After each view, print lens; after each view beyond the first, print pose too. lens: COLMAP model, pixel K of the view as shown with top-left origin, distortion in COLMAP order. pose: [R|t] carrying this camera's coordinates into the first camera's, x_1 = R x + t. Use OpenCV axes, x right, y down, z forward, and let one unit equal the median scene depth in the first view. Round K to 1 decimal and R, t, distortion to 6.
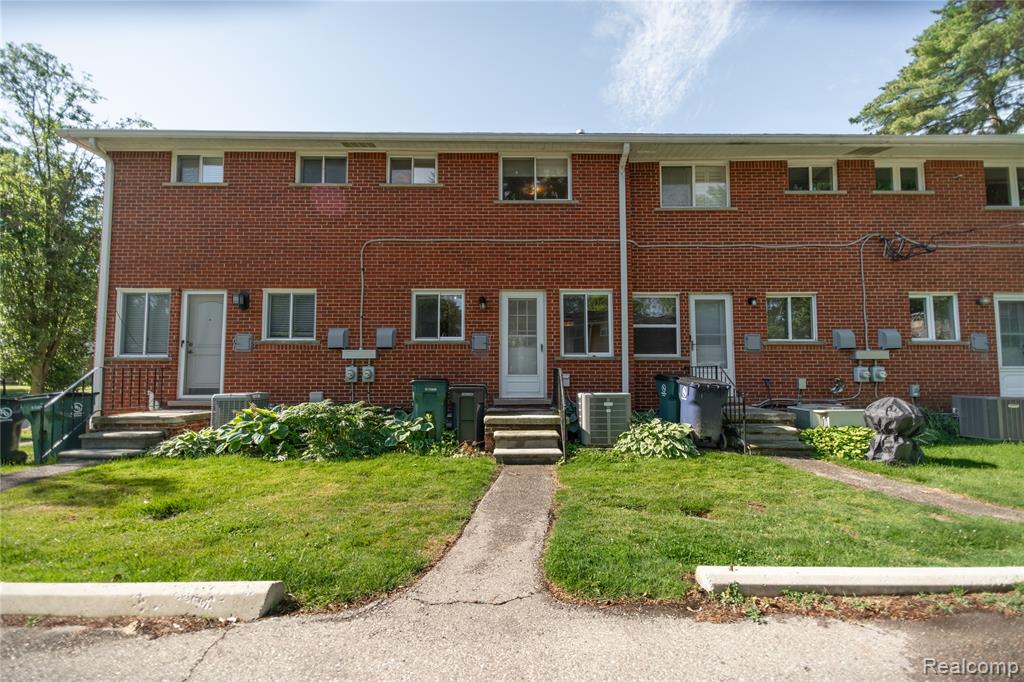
lens RADIAL K [[414.4, 0, 512.6], [0, 414.4, 346.7], [0, 0, 1]] dist [0.001506, 0.000027]
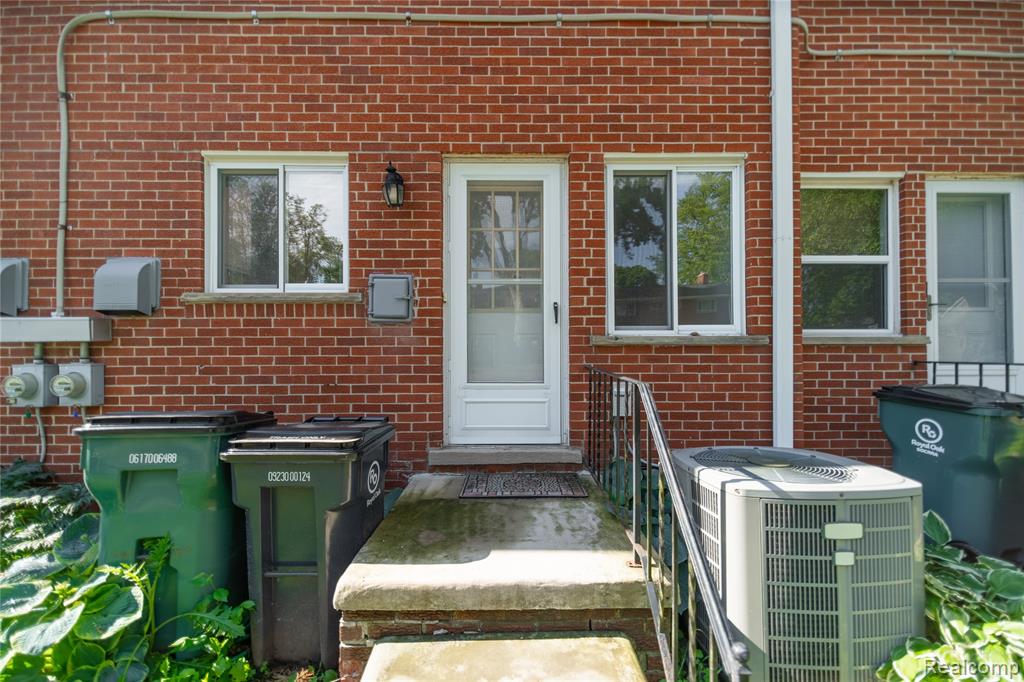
lens RADIAL K [[414.4, 0, 512.6], [0, 414.4, 346.7], [0, 0, 1]] dist [0.001506, 0.000027]
pose [[0.999987, -0.001293, 0.004977, 0.029150], [0.001031, 0.998629, 0.052339, 0.014054], [-0.005038, -0.052333, 0.998617, 0.623153]]
